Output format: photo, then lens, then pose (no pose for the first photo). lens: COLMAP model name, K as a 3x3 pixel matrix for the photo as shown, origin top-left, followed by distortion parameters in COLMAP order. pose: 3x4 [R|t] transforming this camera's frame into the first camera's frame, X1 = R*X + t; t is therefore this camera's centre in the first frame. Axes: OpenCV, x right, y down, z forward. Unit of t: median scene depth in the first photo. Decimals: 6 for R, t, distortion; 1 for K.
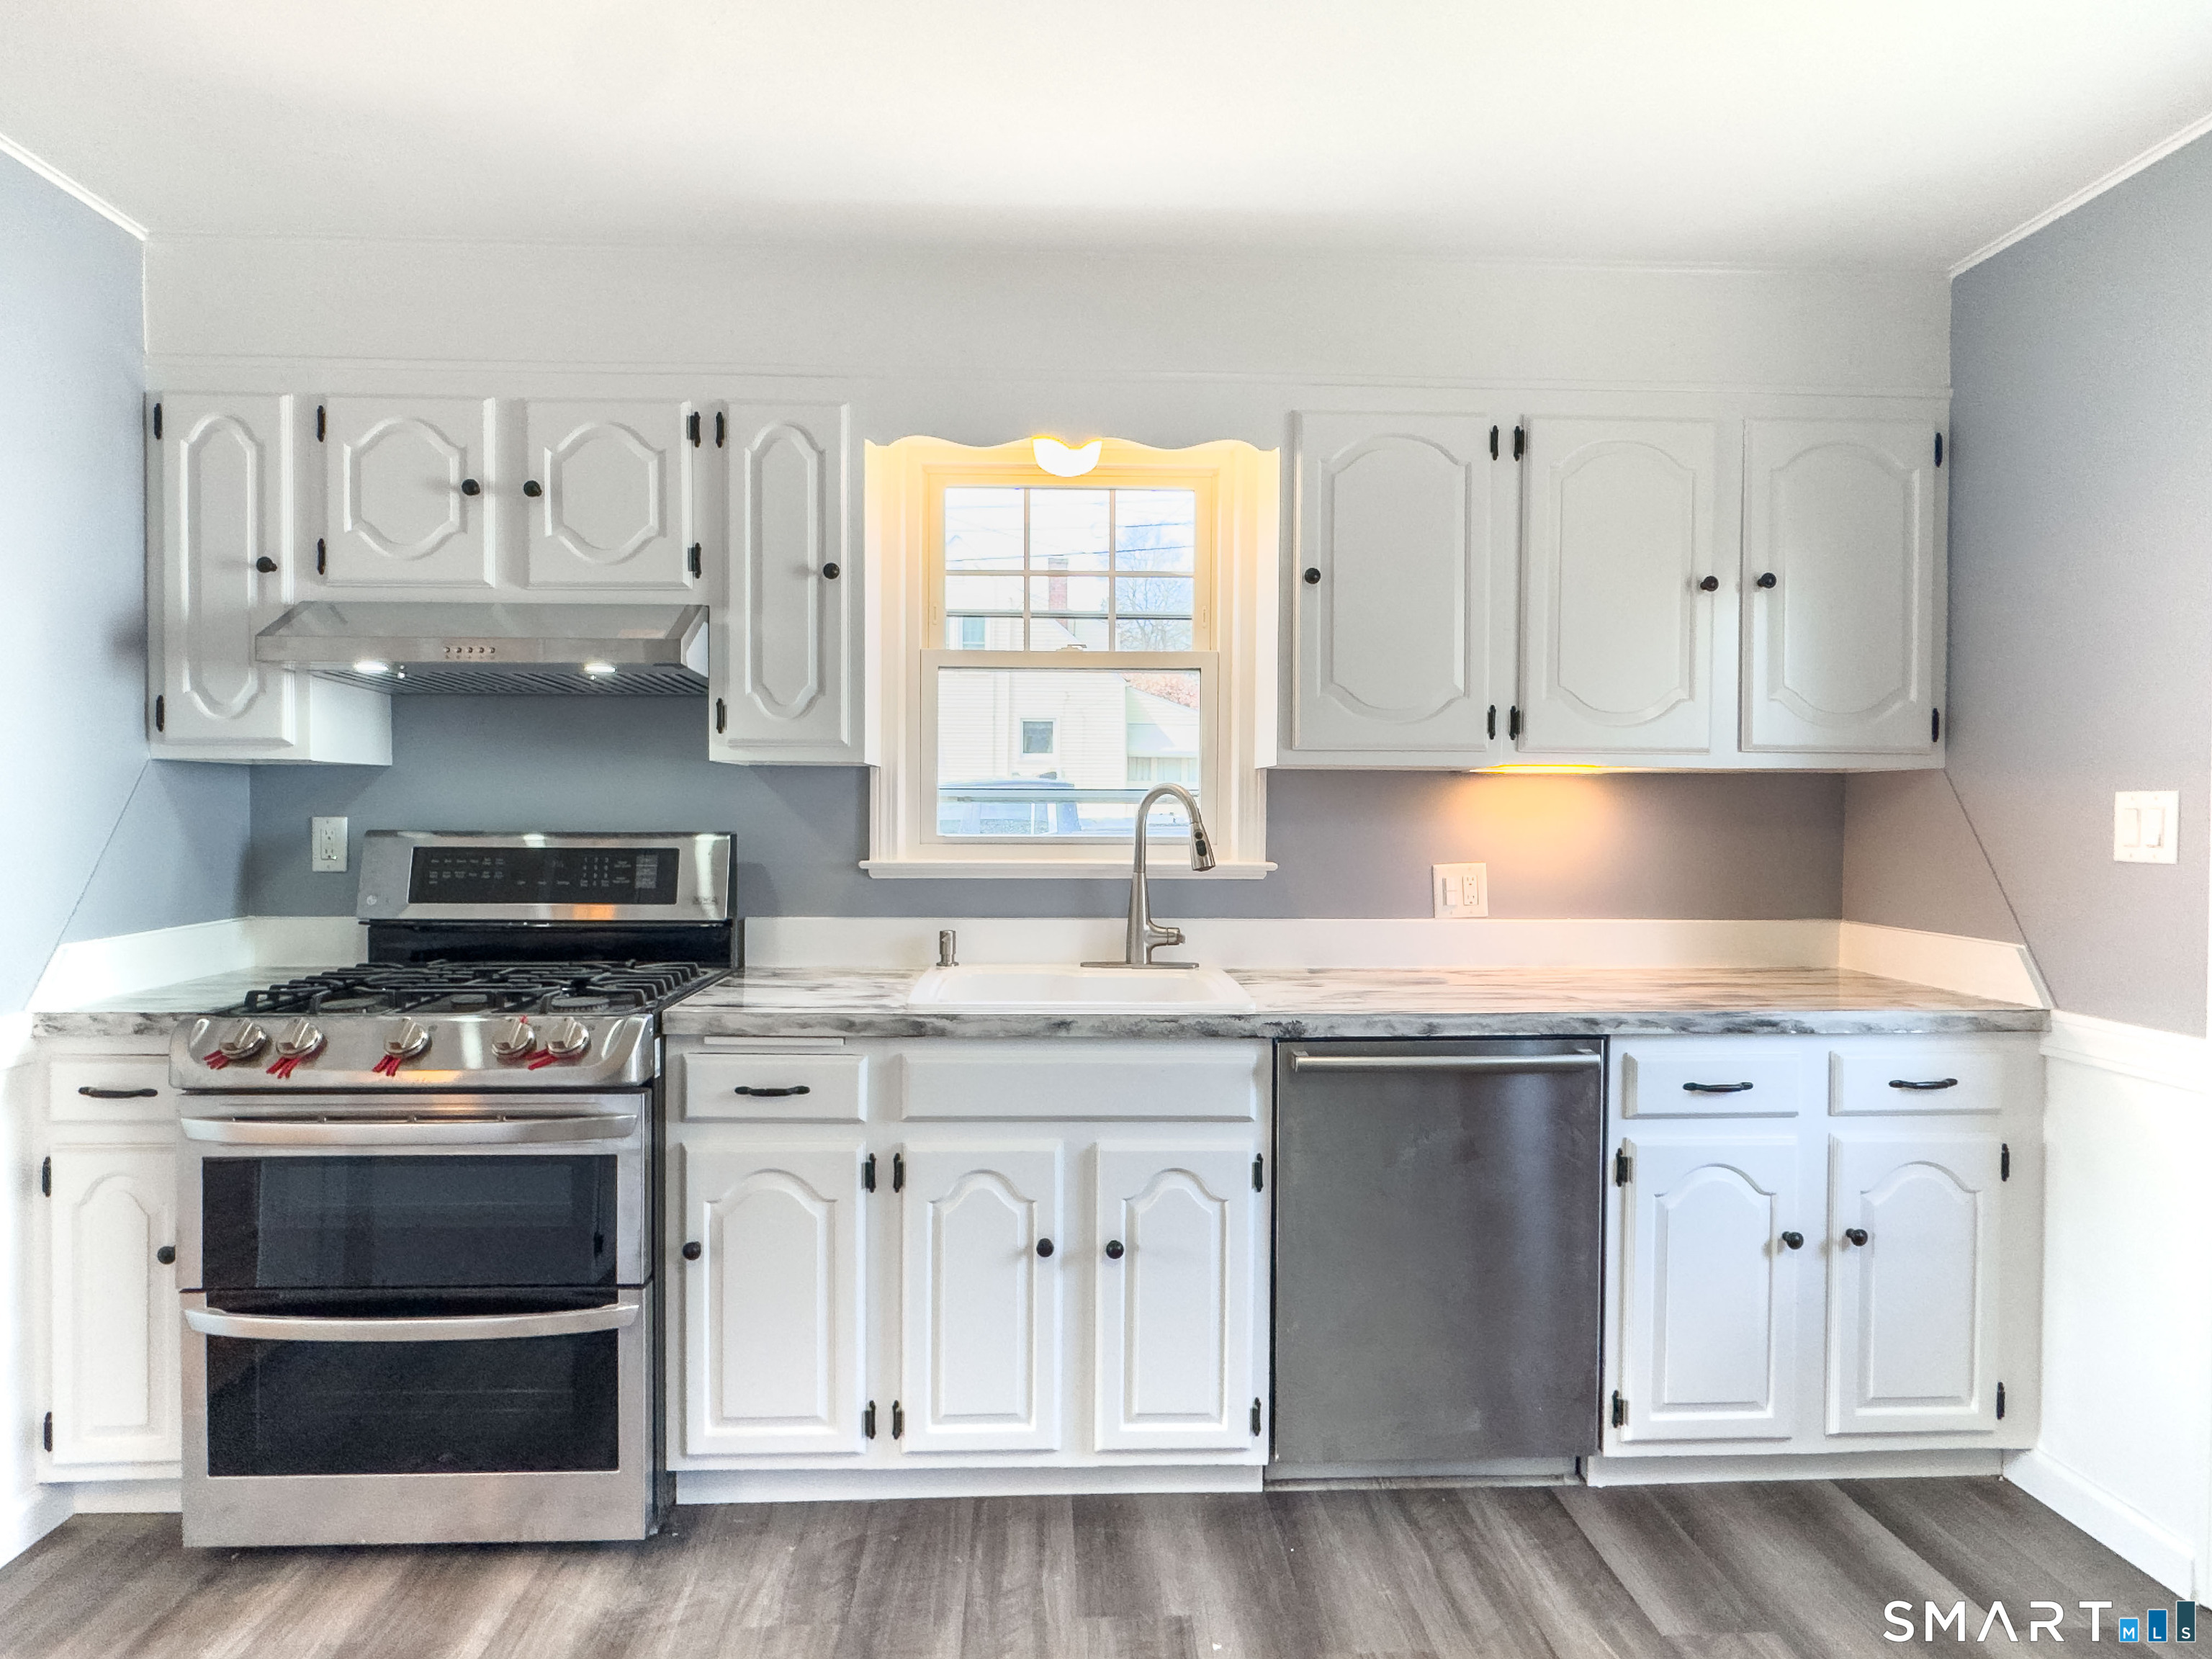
lens RADIAL K [[1266.5, 0, 1102.5], [0, 1266.5, 825.2], [0, 0, 1]] dist [-0.004439, 0.000714]
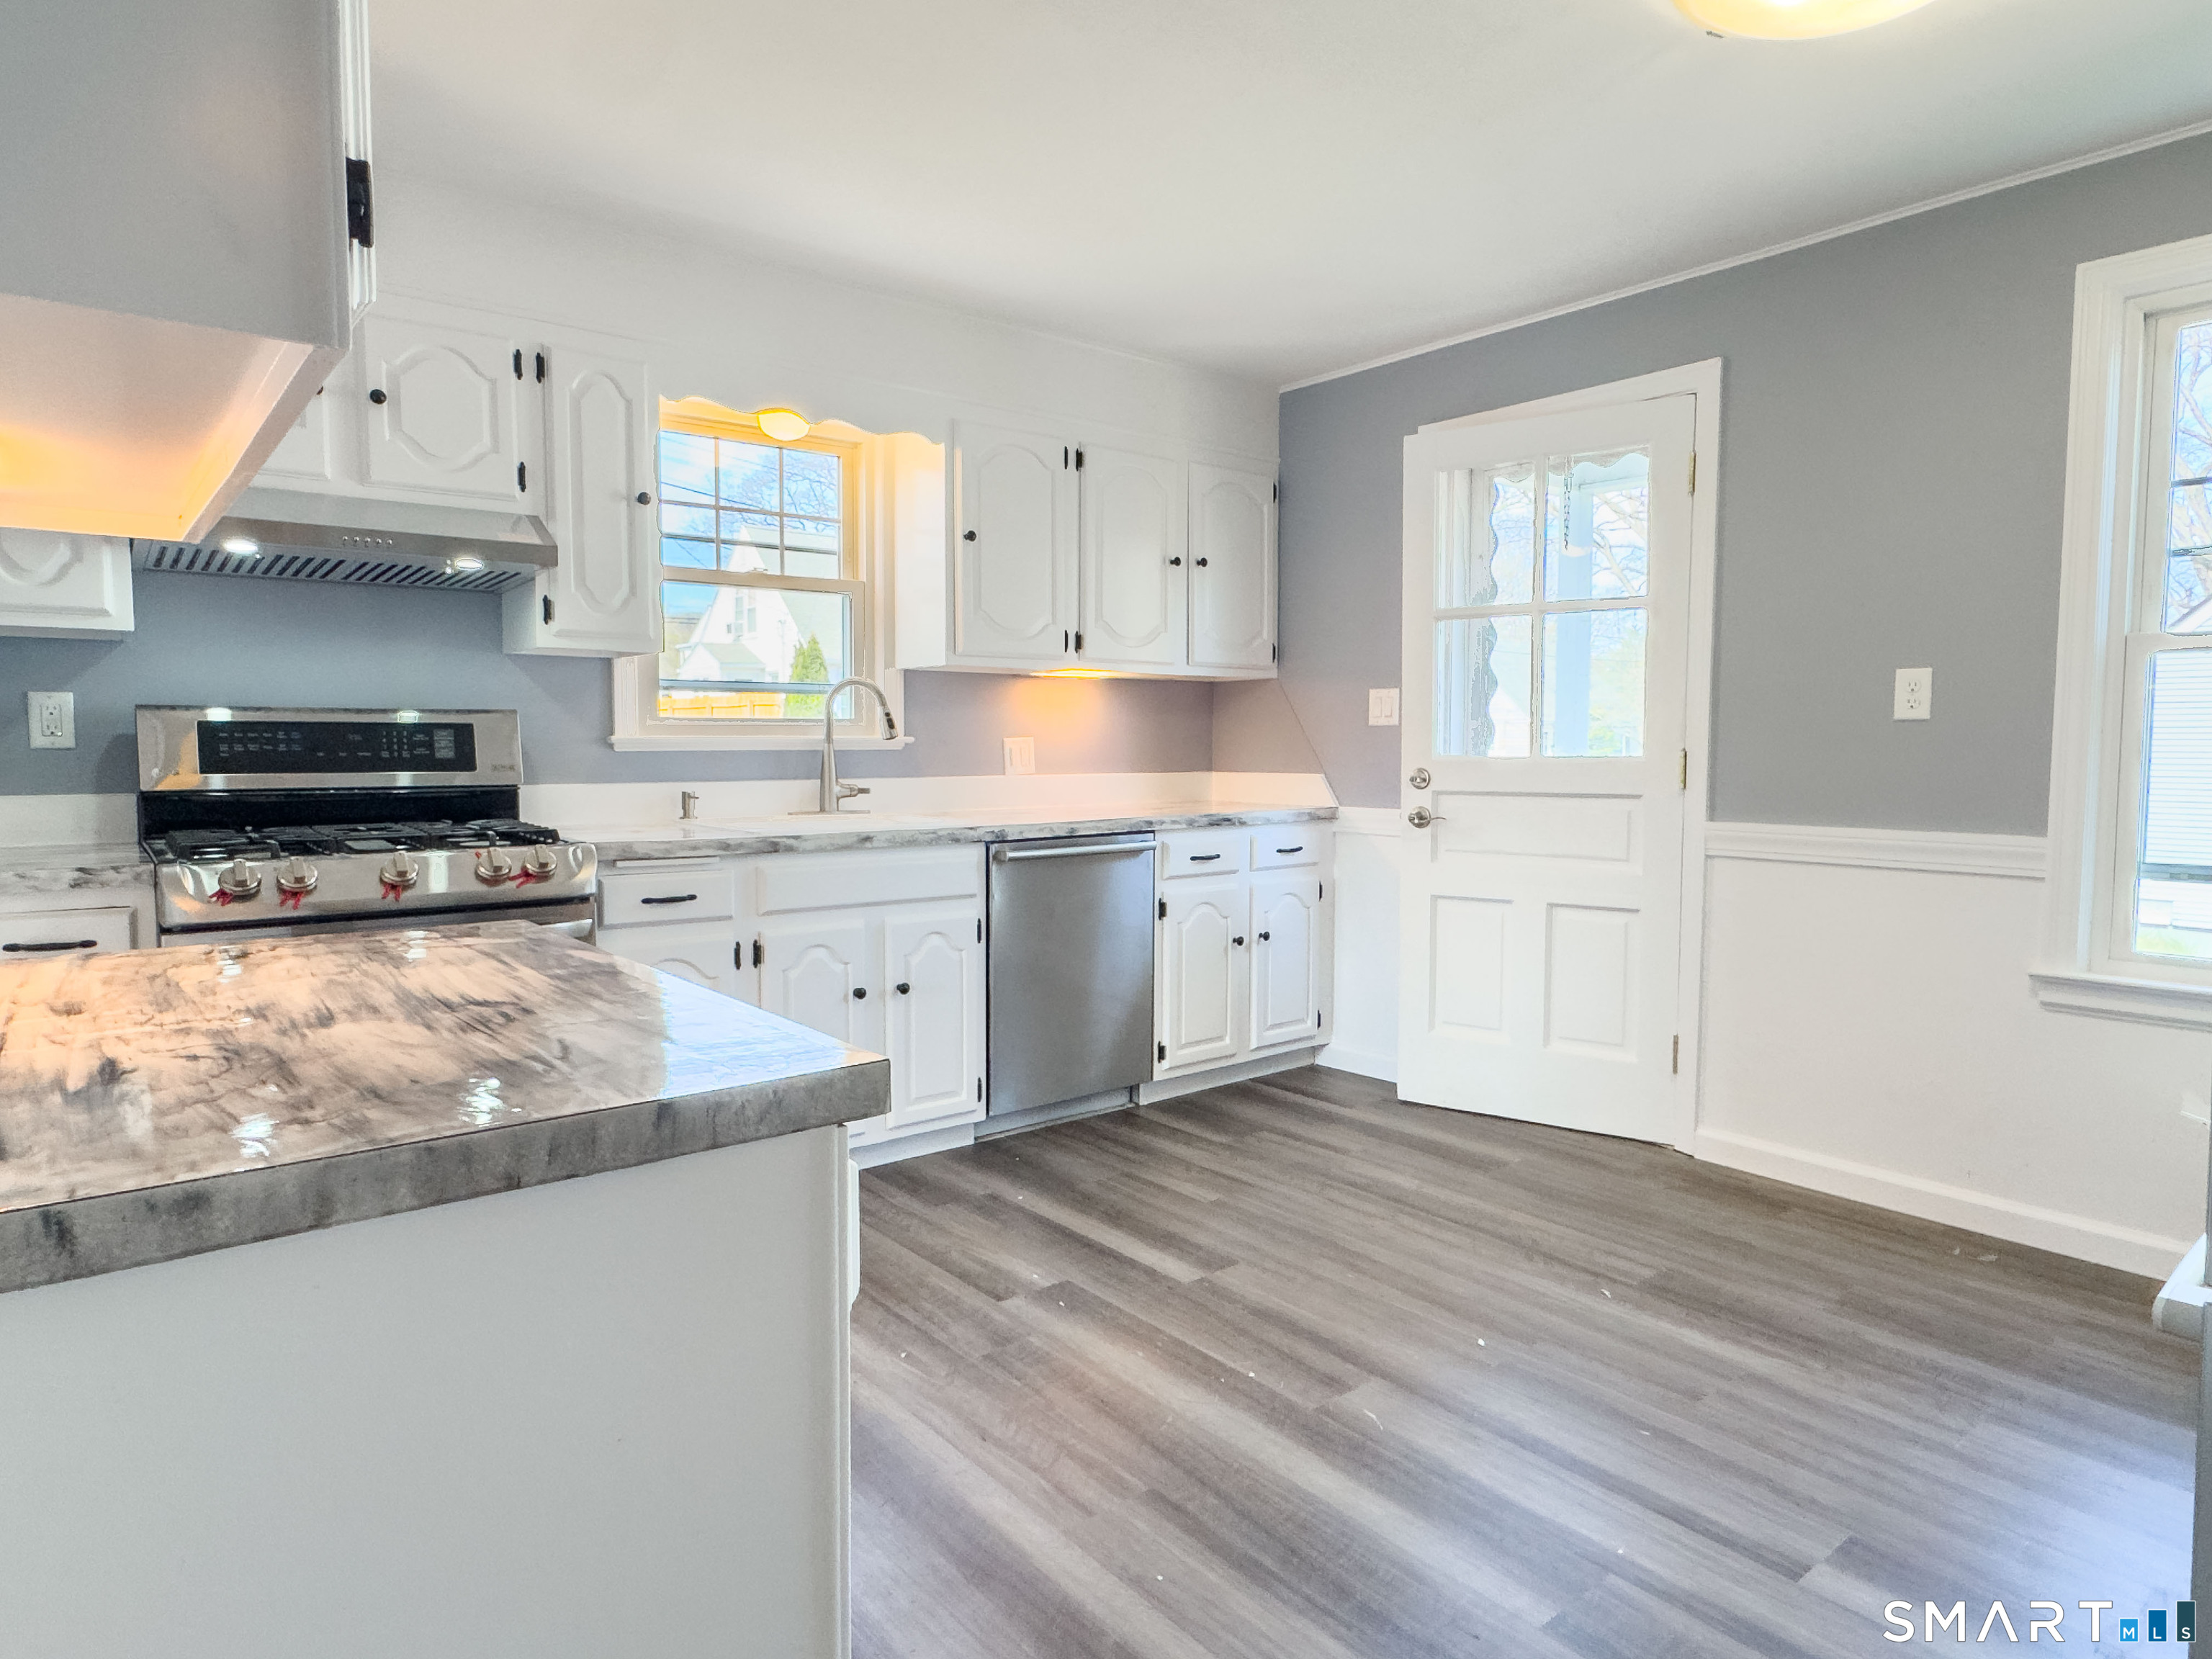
lens RADIAL K [[1266.5, 0, 1103.2], [0, 1266.5, 816.9], [0, 0, 1]] dist [-0.004439, 0.000714]
pose [[0.808035, -0.041190, 0.587693, -0.591631], [0.012427, 0.998523, 0.052899, 0.053217], [-0.589004, -0.035441, 0.807353, -0.289270]]
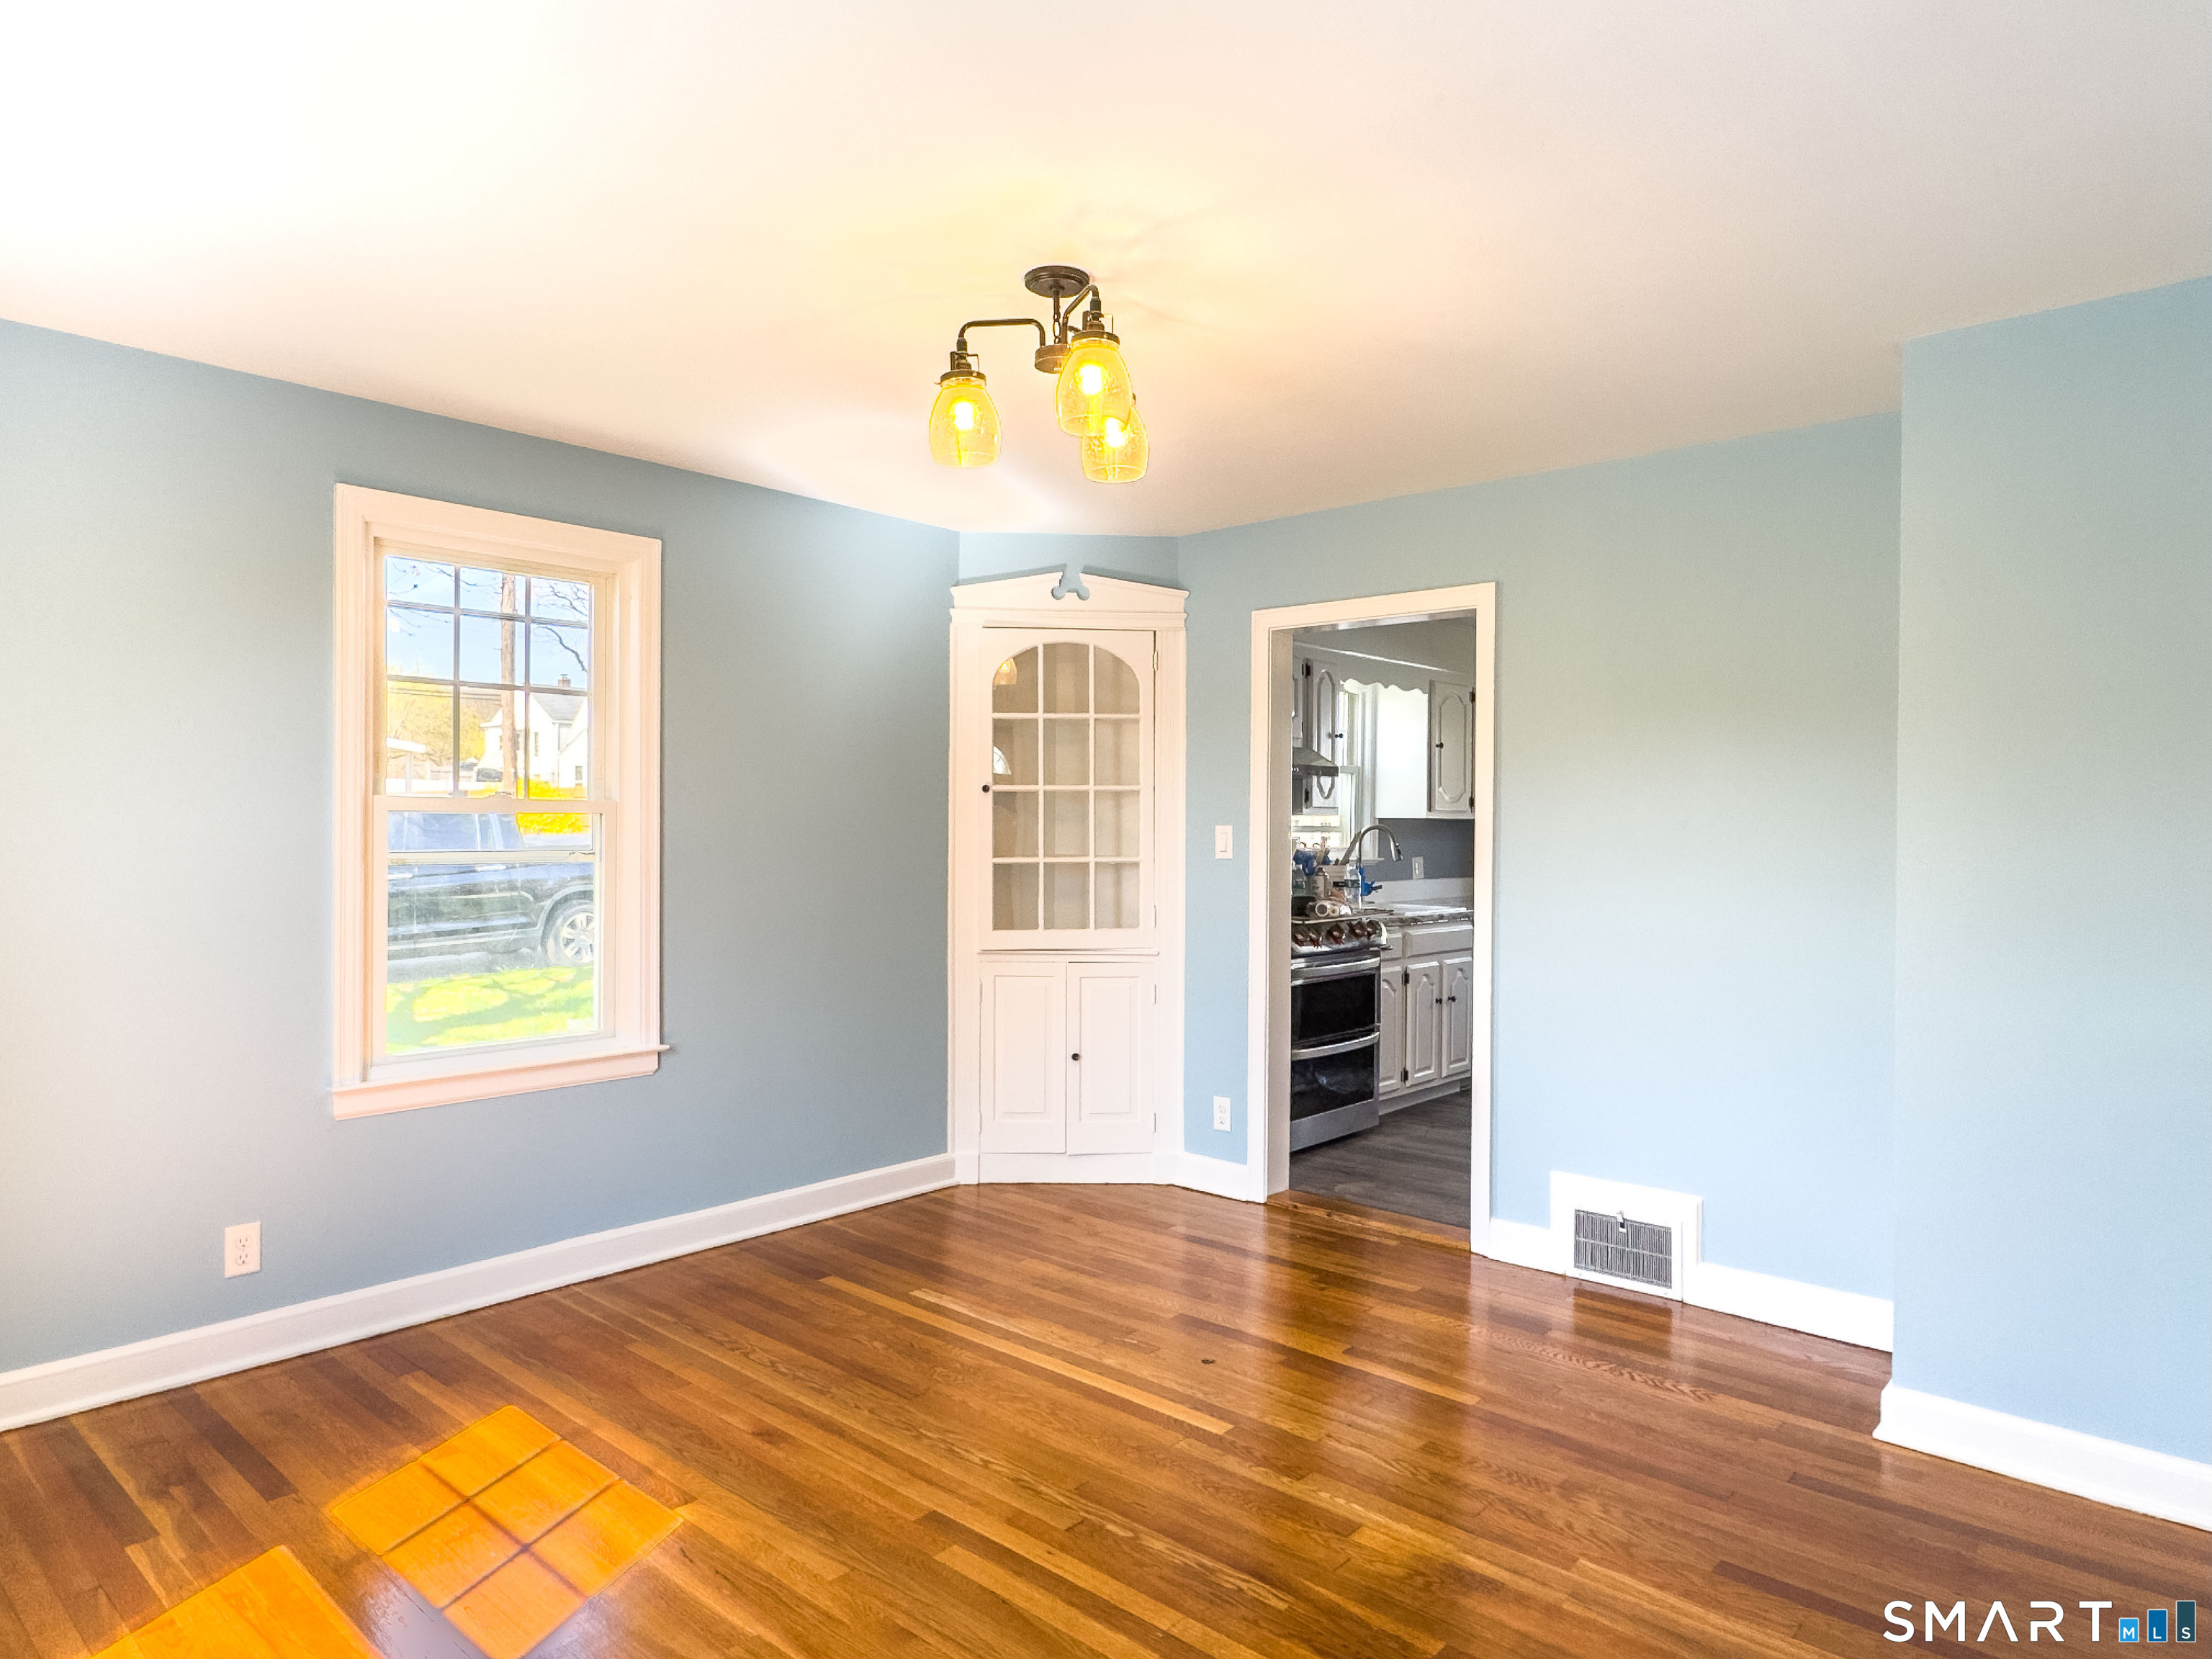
lens RADIAL K [[1356.4, 0, 1100.9], [0, 1356.4, 814.9], [0, 0, 1]] dist [0.004434, -0.002666]
pose [[0.708871, 0.011280, 0.705248, -2.290853], [0.007159, 0.999706, -0.023185, 0.003053], [-0.705302, 0.021484, 0.708582, -0.468817]]
